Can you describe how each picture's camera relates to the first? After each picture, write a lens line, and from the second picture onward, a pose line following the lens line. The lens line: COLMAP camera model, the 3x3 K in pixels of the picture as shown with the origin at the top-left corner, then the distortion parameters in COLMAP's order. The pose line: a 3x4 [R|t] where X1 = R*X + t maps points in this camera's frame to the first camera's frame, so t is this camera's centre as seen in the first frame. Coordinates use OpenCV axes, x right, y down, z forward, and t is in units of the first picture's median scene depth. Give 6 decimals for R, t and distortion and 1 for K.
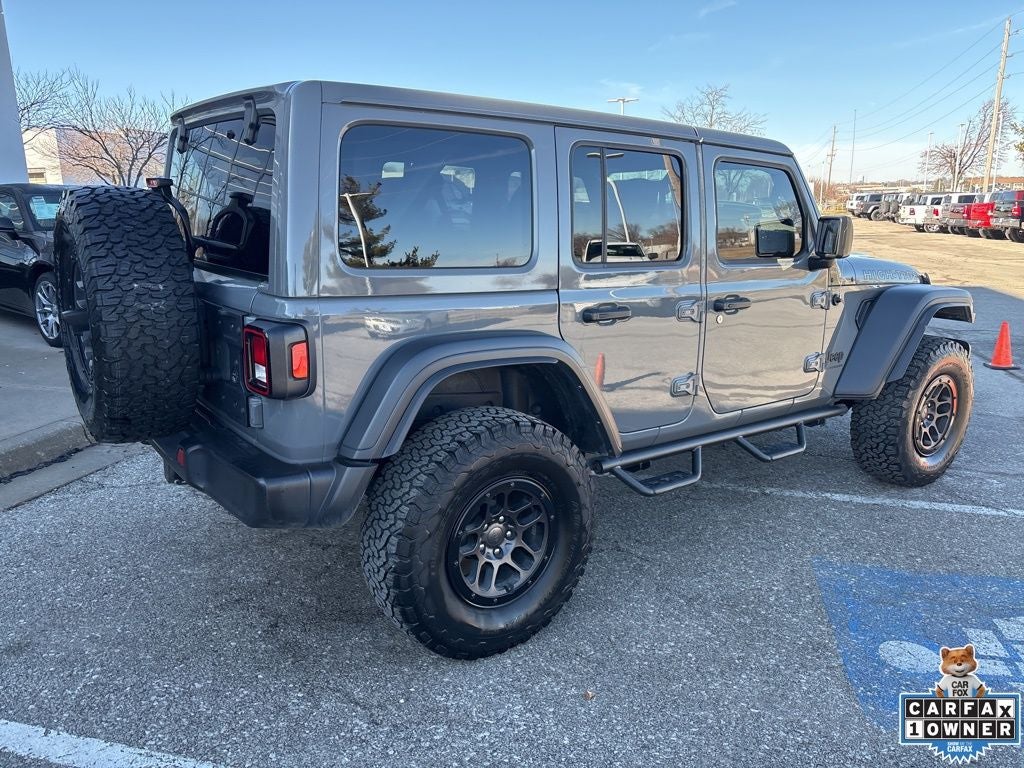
lens RADIAL K [[782.4, 0, 511.0], [0, 782.4, 350.4], [0, 0, 1]] dist [0.055708, -0.072827]
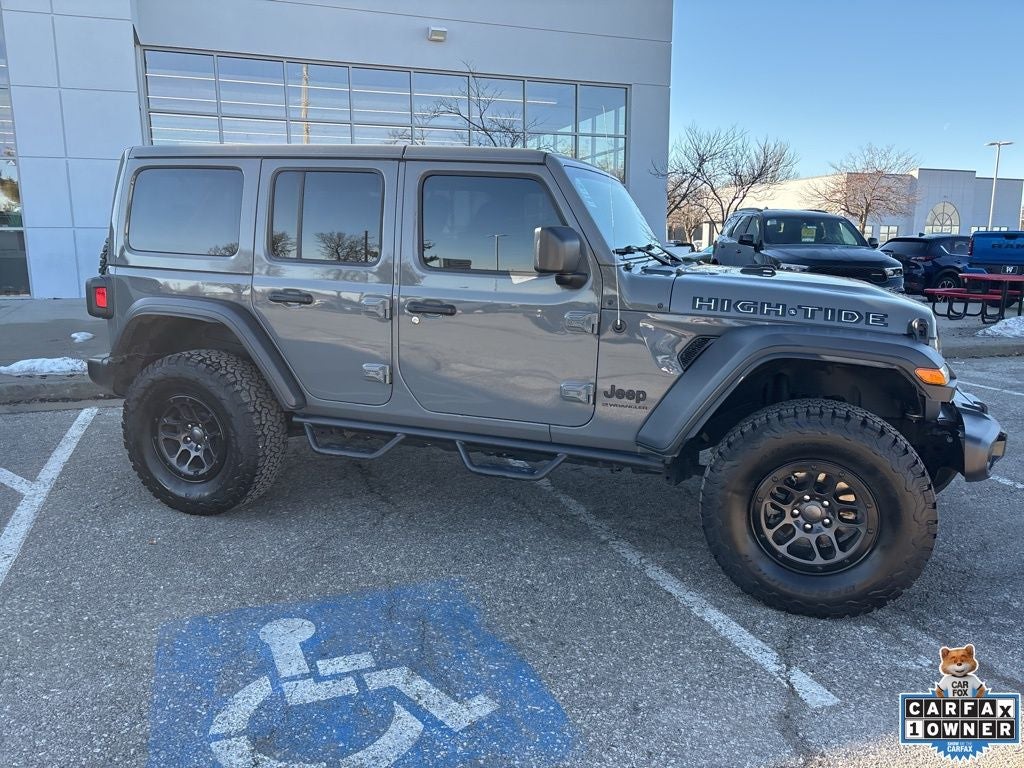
lens RADIAL K [[785.8, 0, 507.7], [0, 785.8, 362.8], [0, 0, 1]] dist [0.054260, -0.069260]
pose [[0.558600, 0.131879, -0.818886, 1.479712], [-0.161212, 0.985714, 0.048775, -0.065555], [0.813620, 0.104768, 0.571880, 0.593594]]
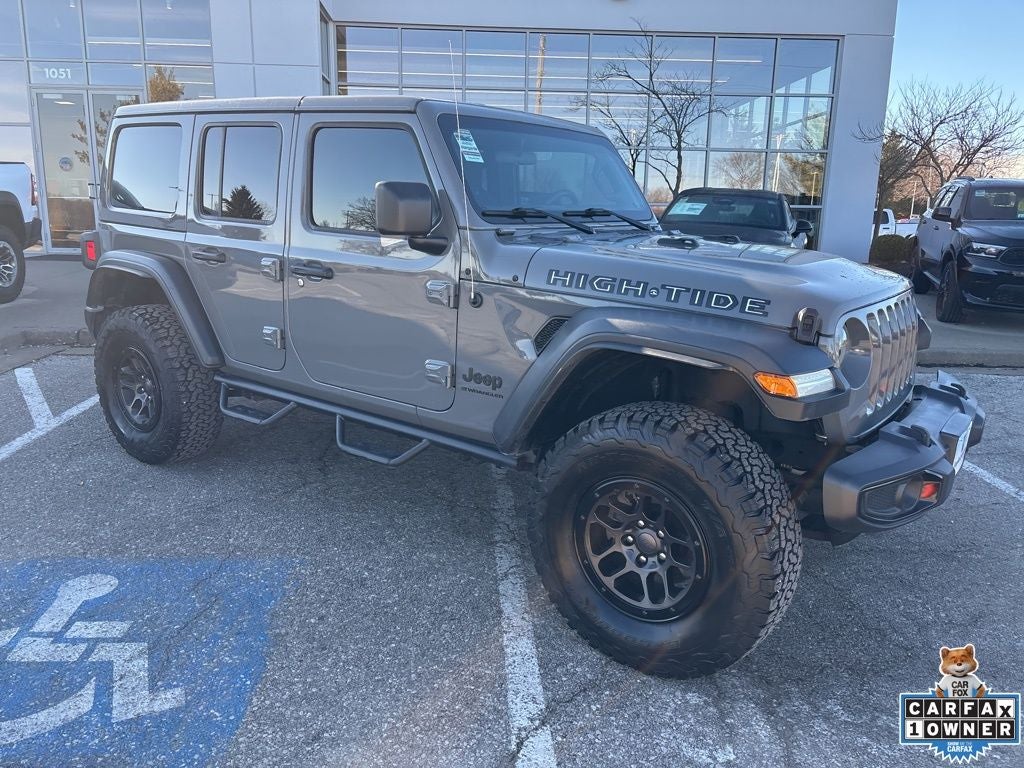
lens RADIAL K [[785.8, 0, 507.7], [0, 785.8, 362.8], [0, 0, 1]] dist [0.054260, -0.069260]
pose [[0.281461, 0.191056, -0.940360, 1.591710], [-0.201545, 0.969889, 0.136730, -0.160084], [0.938168, 0.151040, 0.311493, 1.143534]]
